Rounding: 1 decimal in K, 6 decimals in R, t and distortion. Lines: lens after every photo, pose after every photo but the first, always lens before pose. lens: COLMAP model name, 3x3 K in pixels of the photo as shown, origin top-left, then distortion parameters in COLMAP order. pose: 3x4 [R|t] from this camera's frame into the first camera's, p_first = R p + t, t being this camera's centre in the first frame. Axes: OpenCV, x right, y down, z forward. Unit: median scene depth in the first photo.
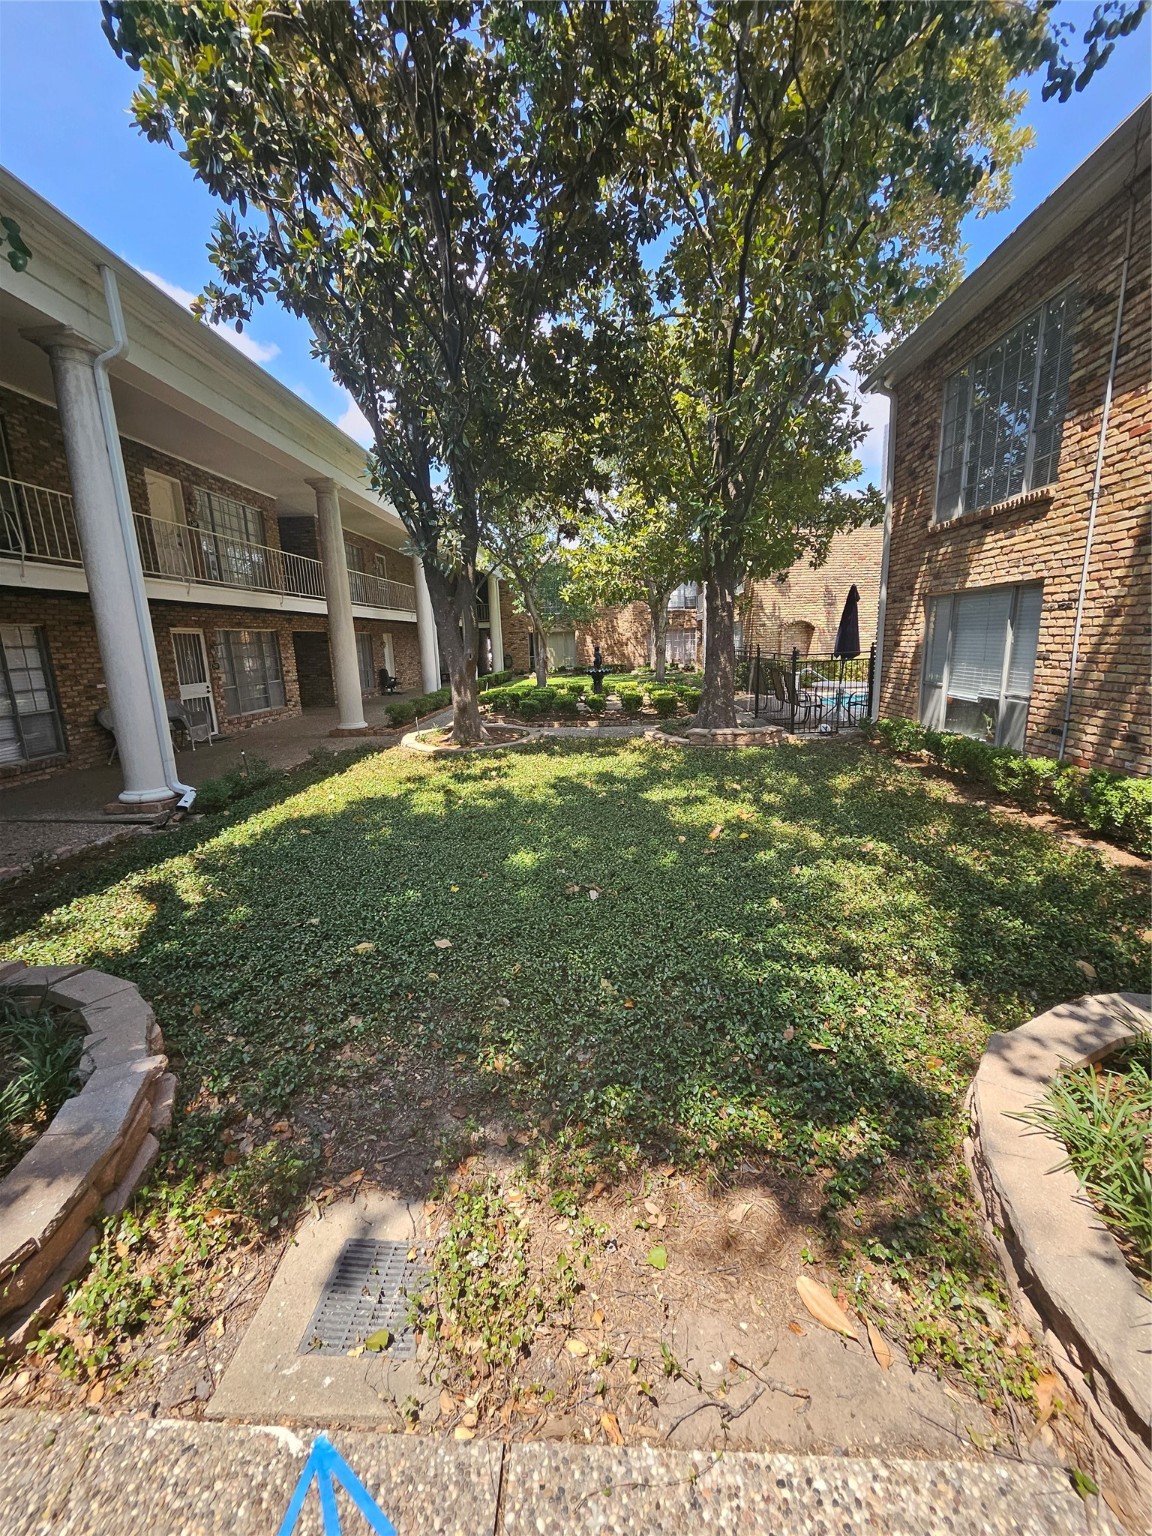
lens RADIAL K [[608.3, 0, 577.2], [0, 608.3, 744.5], [0, 0, 1]] dist [-0.002441, -0.000286]
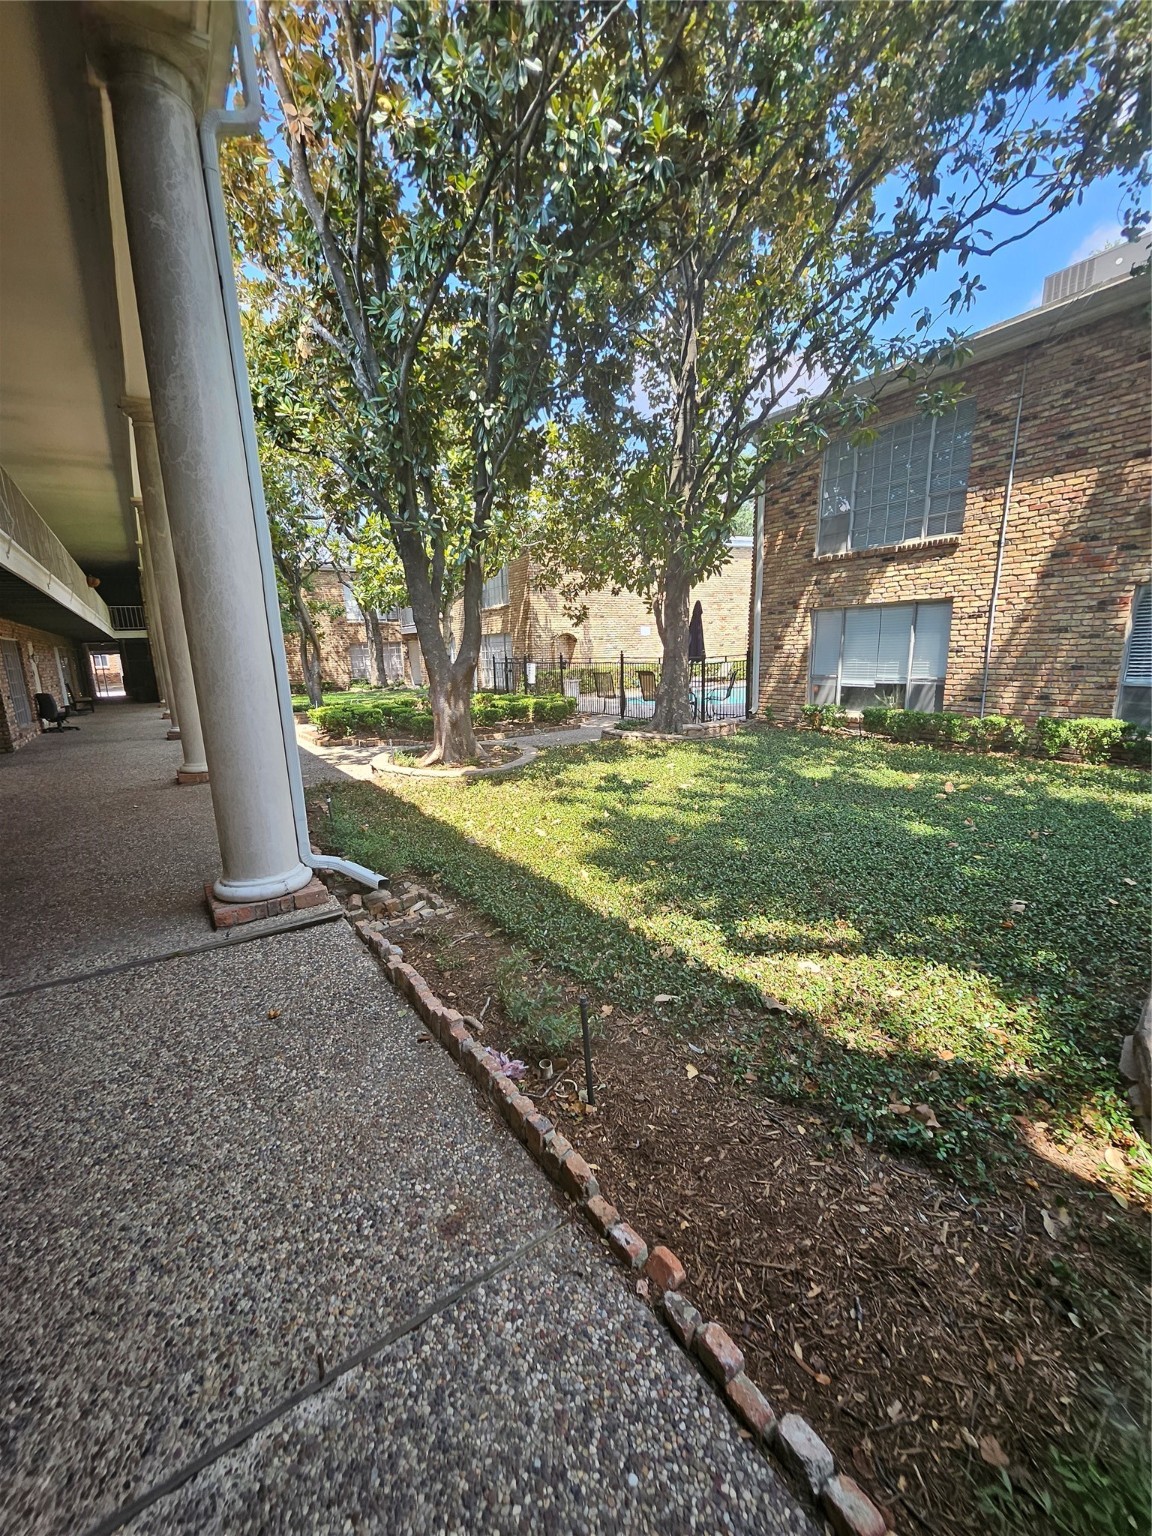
lens RADIAL K [[610.0, 0, 568.7], [0, 610.0, 763.4], [0, 0, 1]] dist [0.008783, -0.000231]
pose [[0.797028, -0.108891, 0.594045, -0.933366], [0.109880, 0.993340, 0.034657, -0.025775], [-0.593862, 0.037651, 0.803685, 0.376070]]
